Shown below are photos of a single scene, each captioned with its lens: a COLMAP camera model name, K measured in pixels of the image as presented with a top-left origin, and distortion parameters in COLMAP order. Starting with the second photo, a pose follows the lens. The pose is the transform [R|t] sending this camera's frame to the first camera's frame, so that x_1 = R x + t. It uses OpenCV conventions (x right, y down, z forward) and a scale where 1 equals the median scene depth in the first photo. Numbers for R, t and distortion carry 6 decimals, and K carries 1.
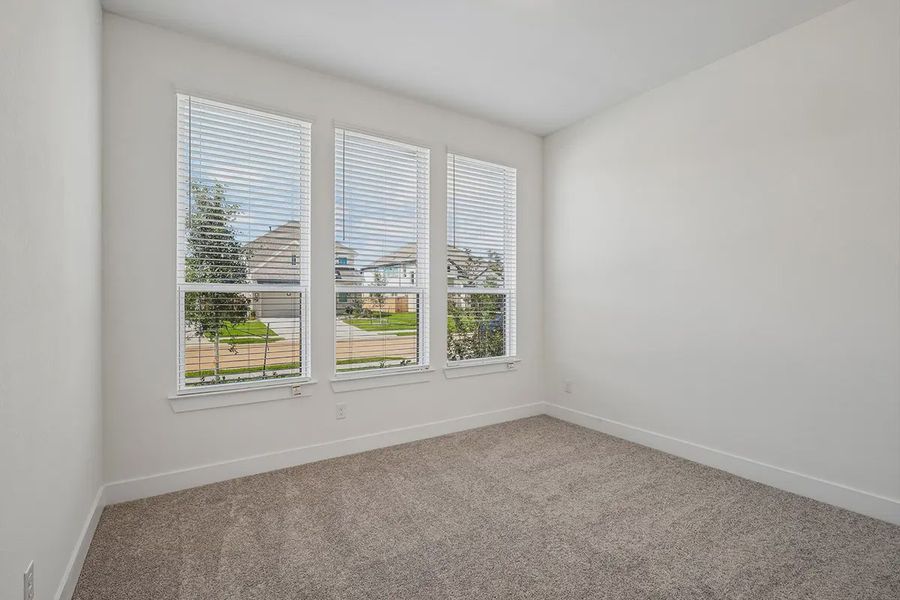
lens RADIAL K [[409.5, 0, 447.0], [0, 409.5, 301.2], [0, 0, 1]] dist [0.000684, 0.000244]
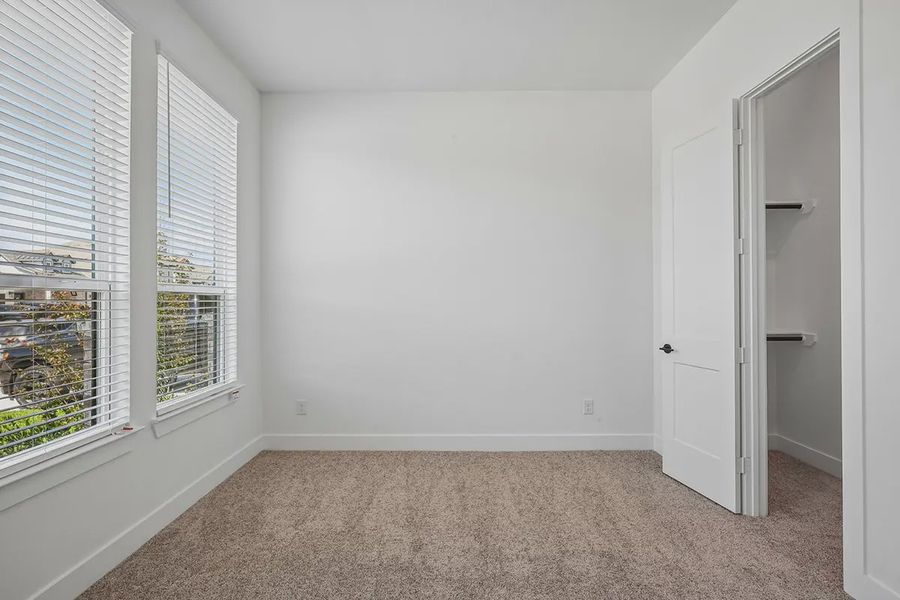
lens RADIAL K [[413.0, 0, 445.6], [0, 413.0, 304.0], [0, 0, 1]] dist [-0.002191, -0.000203]
pose [[0.562622, -0.005960, 0.826693, -0.265259], [0.009401, 0.999955, 0.000812, 0.001311], [-0.826661, 0.007315, 0.562653, 0.341319]]
